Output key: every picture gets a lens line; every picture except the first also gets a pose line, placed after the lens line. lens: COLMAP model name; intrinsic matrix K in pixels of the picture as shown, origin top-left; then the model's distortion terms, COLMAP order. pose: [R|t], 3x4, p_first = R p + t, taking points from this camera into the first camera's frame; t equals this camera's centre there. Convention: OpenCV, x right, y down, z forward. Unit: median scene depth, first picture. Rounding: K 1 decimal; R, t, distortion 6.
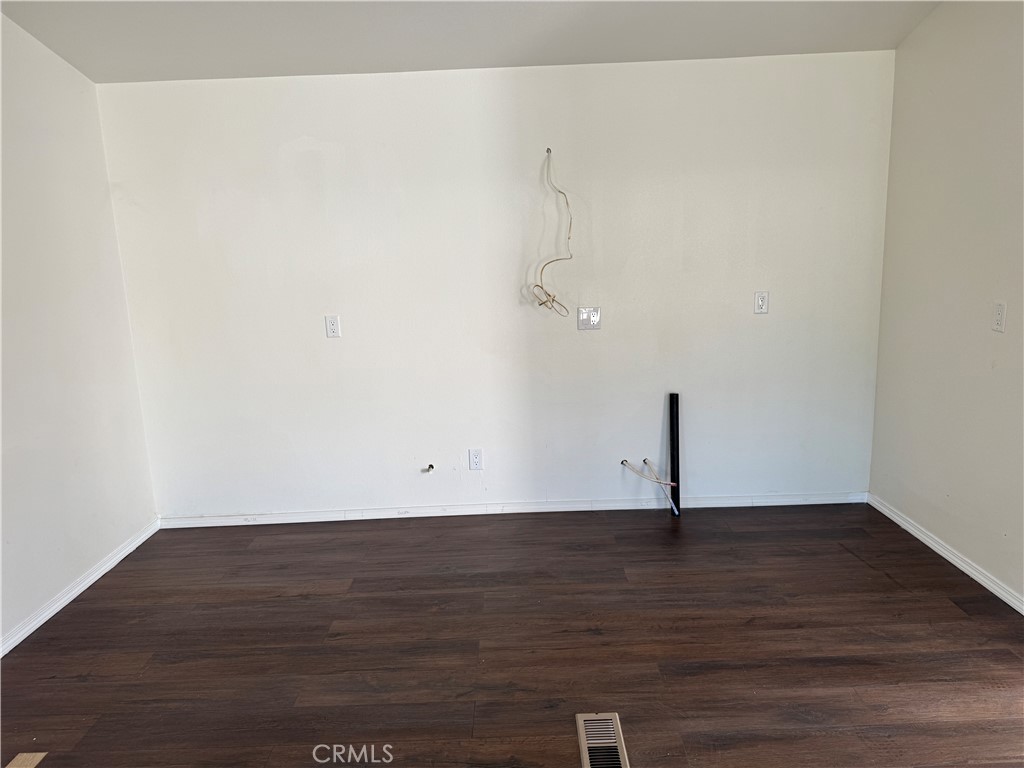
lens RADIAL K [[722.5, 0, 513.1], [0, 722.5, 382.8], [0, 0, 1]] dist [0.083543, -0.125609]
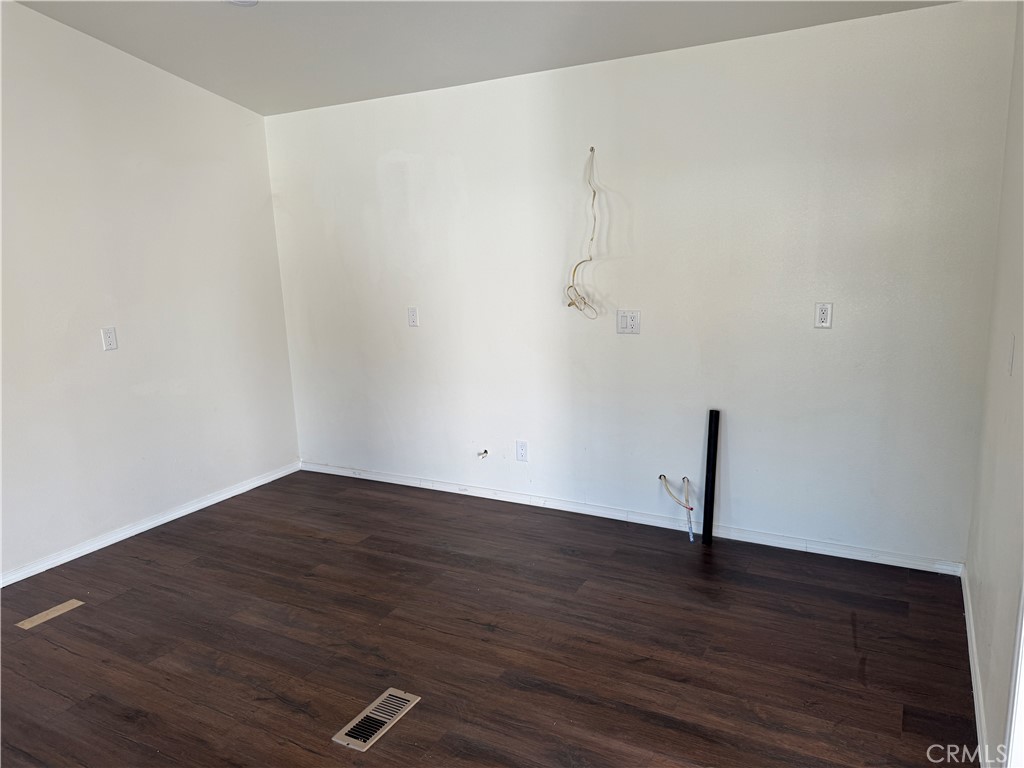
lens RADIAL K [[722.5, 0, 512.5], [0, 722.5, 380.6], [0, 0, 1]] dist [0.083543, -0.125609]
pose [[0.873248, 0.096814, -0.477562, 0.527361], [-0.090126, 0.995244, 0.036960, -0.039959], [0.478869, 0.010765, 0.877820, 0.098659]]
